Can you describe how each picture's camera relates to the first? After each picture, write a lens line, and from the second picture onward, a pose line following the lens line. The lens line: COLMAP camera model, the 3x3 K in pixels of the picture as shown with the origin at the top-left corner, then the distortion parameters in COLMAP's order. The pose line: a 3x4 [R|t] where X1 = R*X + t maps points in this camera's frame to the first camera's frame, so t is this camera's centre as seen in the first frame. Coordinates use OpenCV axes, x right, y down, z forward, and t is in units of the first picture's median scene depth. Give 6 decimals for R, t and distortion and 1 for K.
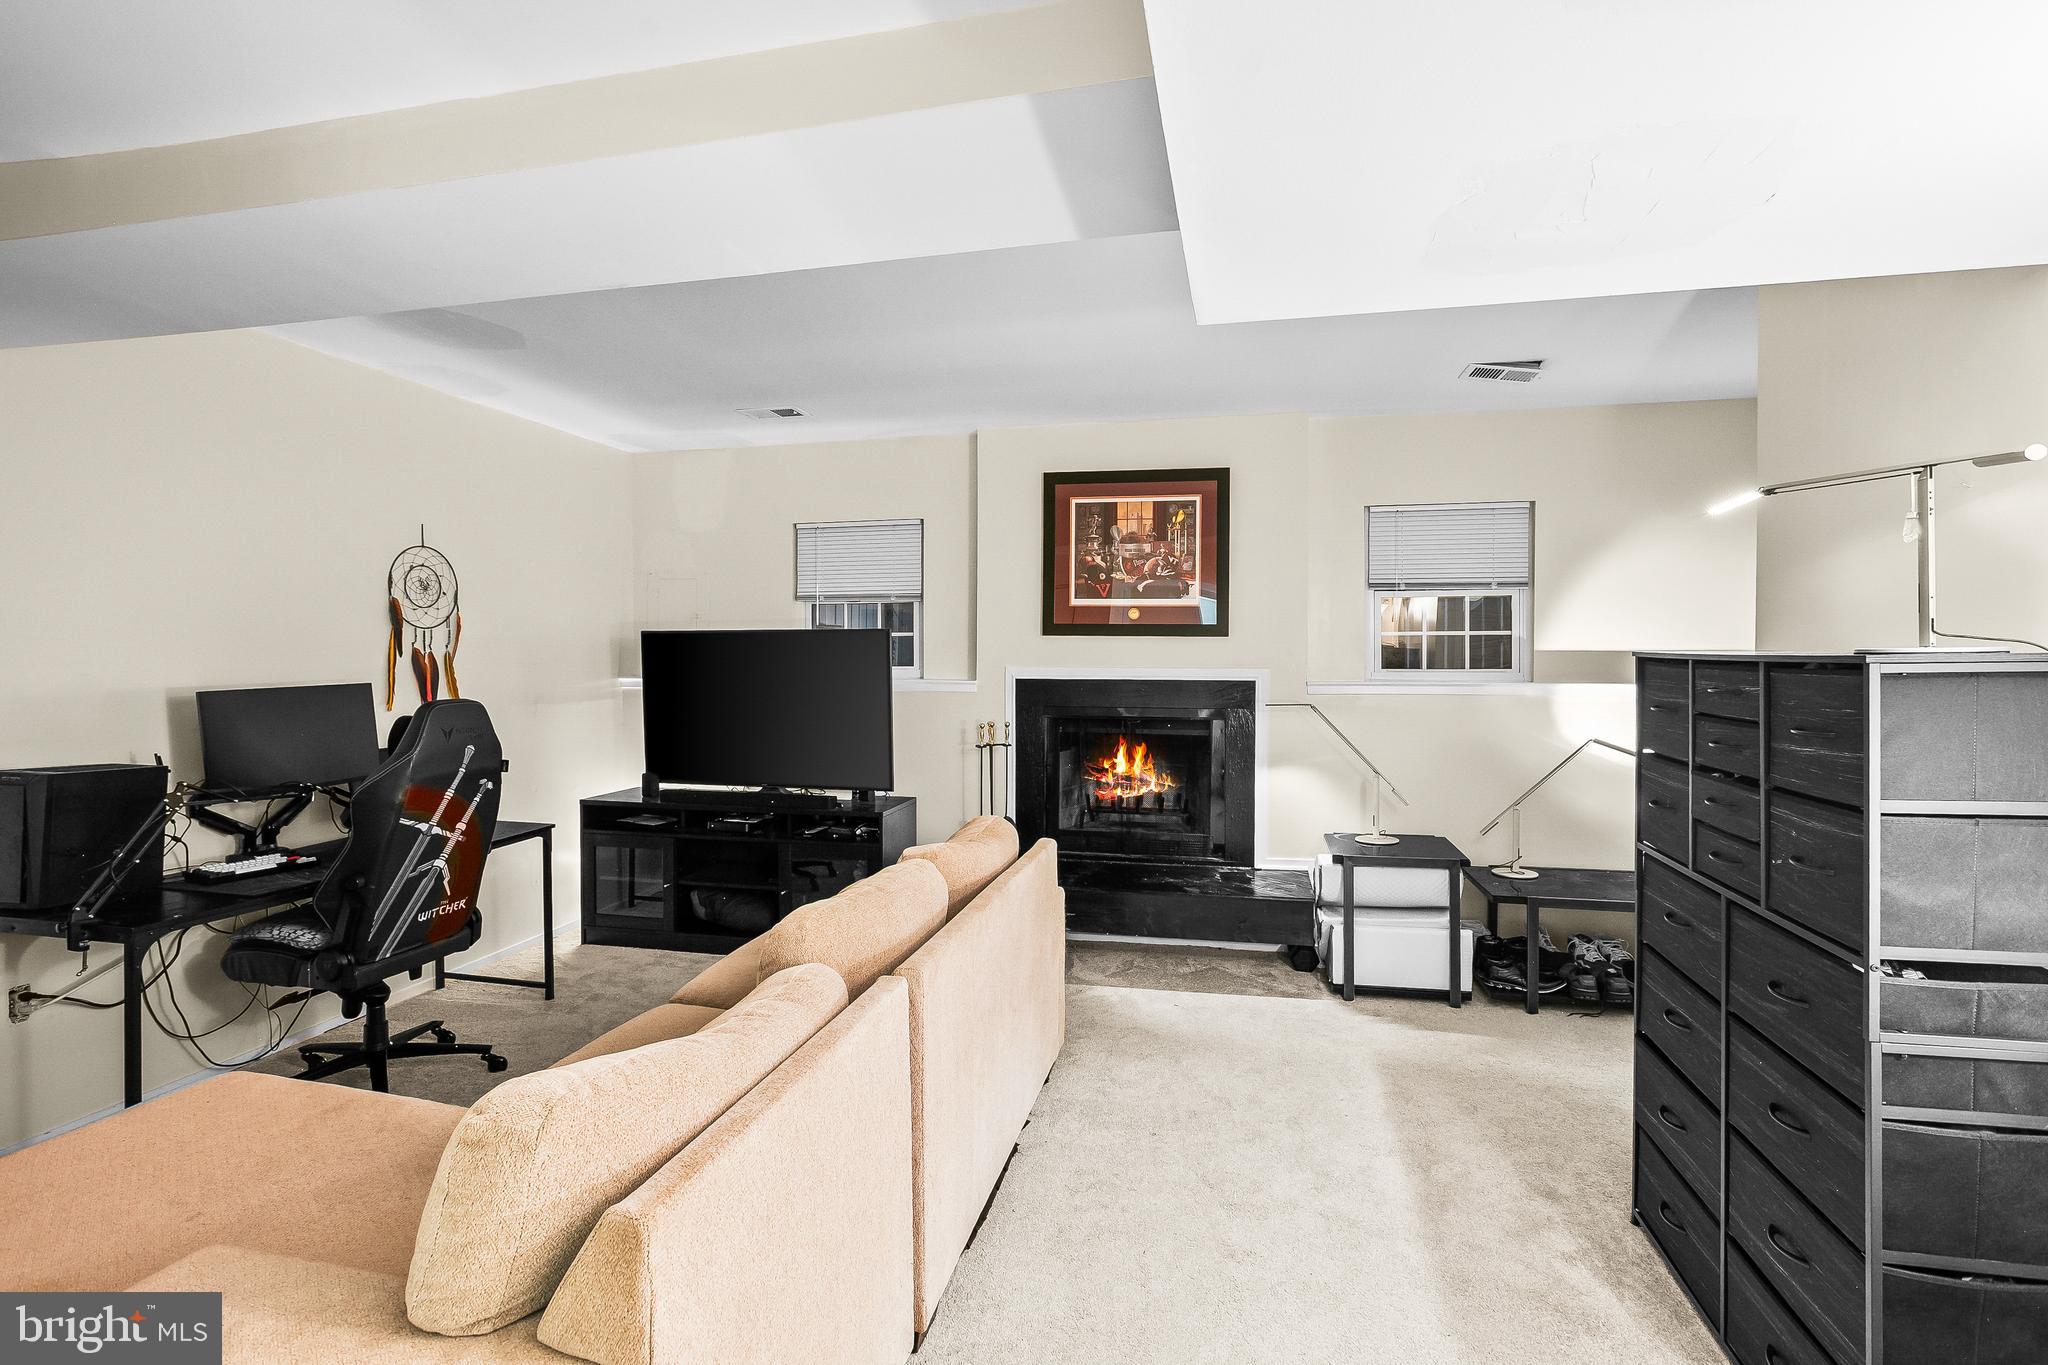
lens RADIAL K [[949.2, 0, 1024.5], [0, 949.2, 663.7], [0, 0, 1]] dist [-0.043066, 0.022751]
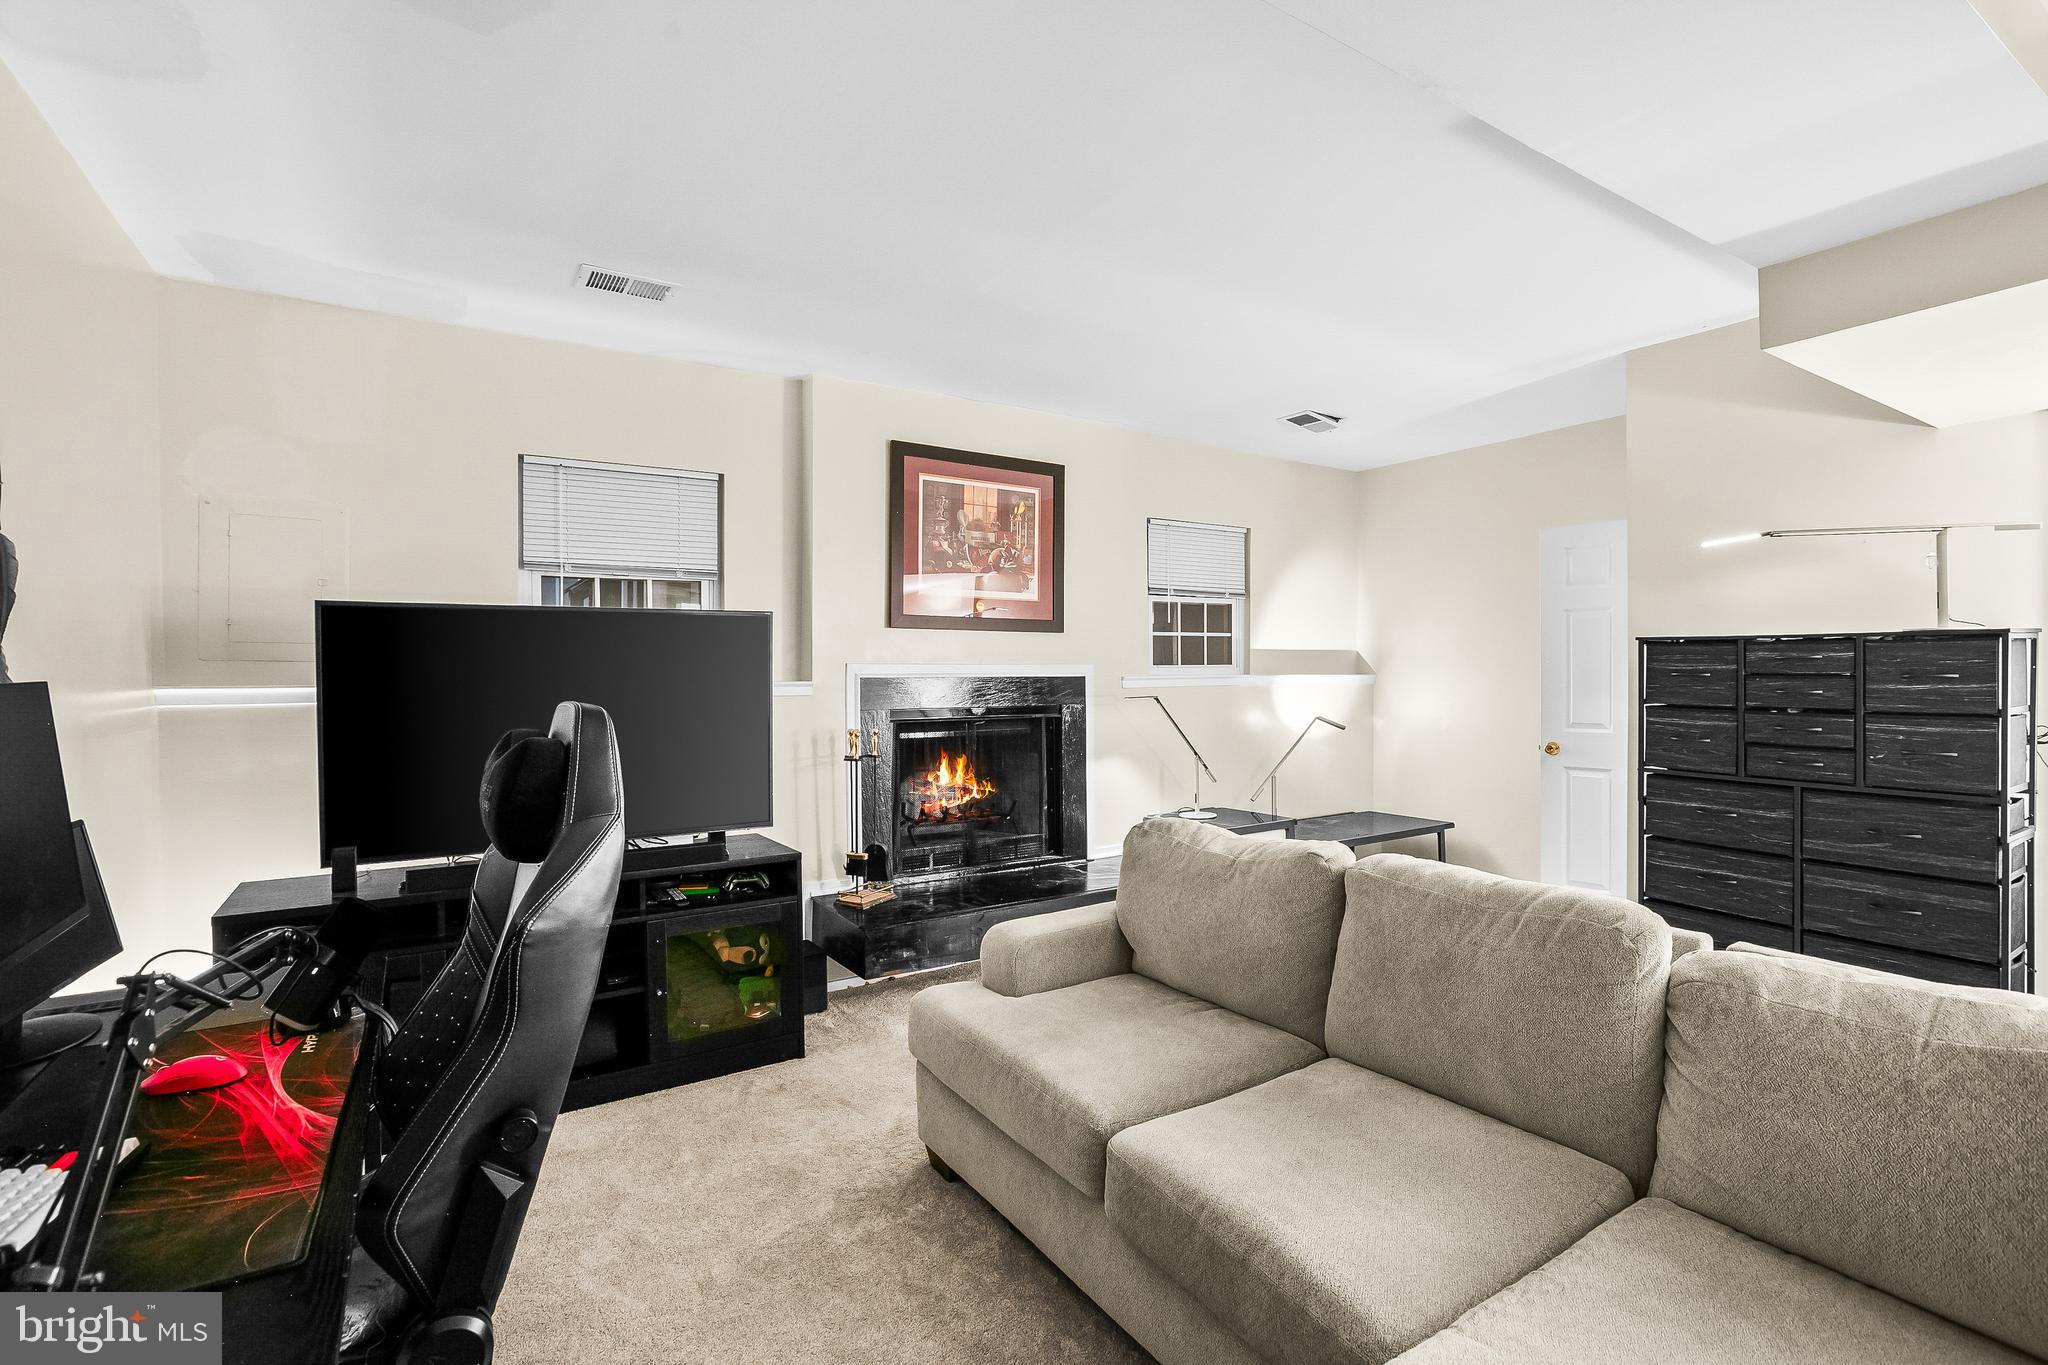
lens RADIAL K [[949.2, 0, 1024.5], [0, 949.2, 663.7], [0, 0, 1]] dist [-0.043066, 0.022751]
pose [[0.705270, -0.000544, 0.708939, -0.517857], [0.015586, 0.999770, -0.014737, 0.018033], [-0.708768, 0.021443, 0.705116, 0.314434]]
